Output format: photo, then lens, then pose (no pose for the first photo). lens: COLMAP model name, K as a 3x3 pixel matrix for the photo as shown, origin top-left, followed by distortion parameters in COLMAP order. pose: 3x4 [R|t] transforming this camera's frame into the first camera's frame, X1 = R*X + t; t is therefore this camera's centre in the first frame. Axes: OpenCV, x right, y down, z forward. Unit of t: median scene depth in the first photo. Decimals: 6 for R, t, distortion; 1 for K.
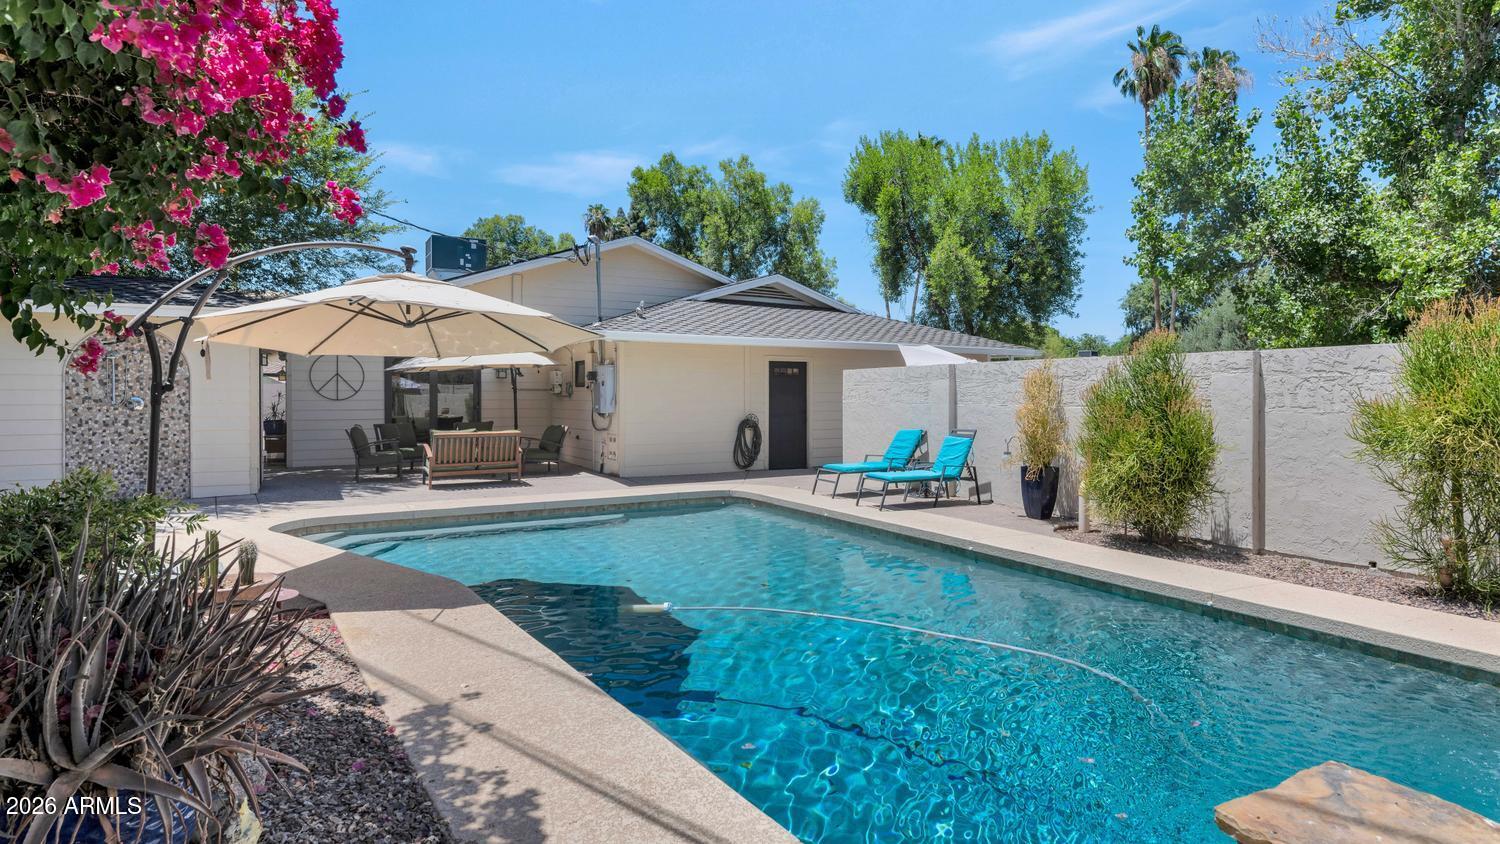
lens RADIAL K [[827.7, 0, 750.2], [0, 827.7, 413.4], [0, 0, 1]] dist [-0.001898, 0.000181]
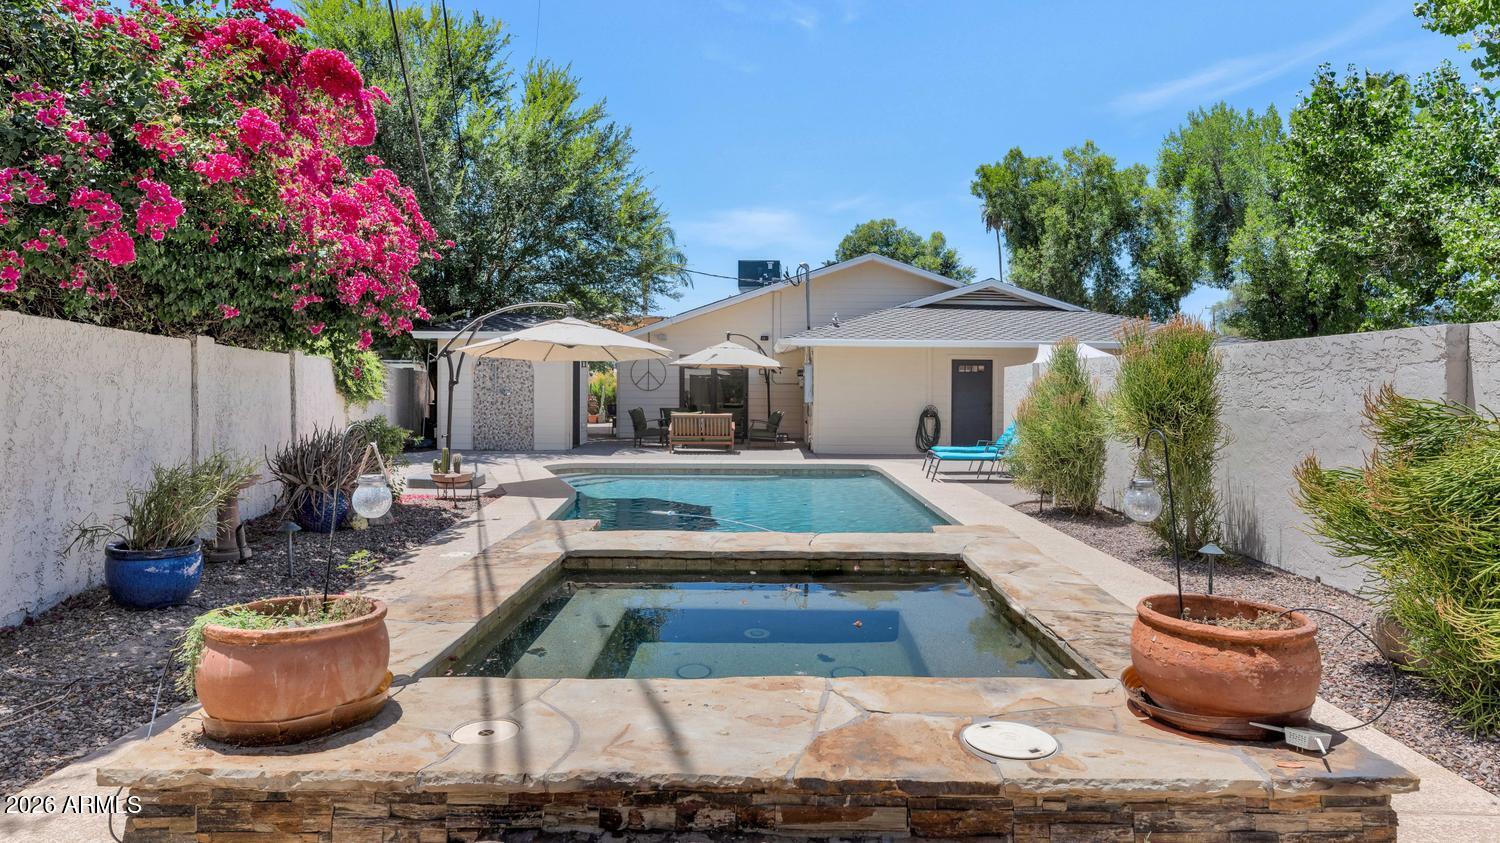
lens RADIAL K [[890.0, 0, 751.1], [0, 890.0, 418.7], [0, 0, 1]] dist [0.000569, 0.001720]
pose [[0.861584, 0.024335, -0.507031, 0.351407], [-0.018546, 0.999692, 0.016466, 0.002915], [0.507276, -0.004784, 0.861770, -0.174703]]
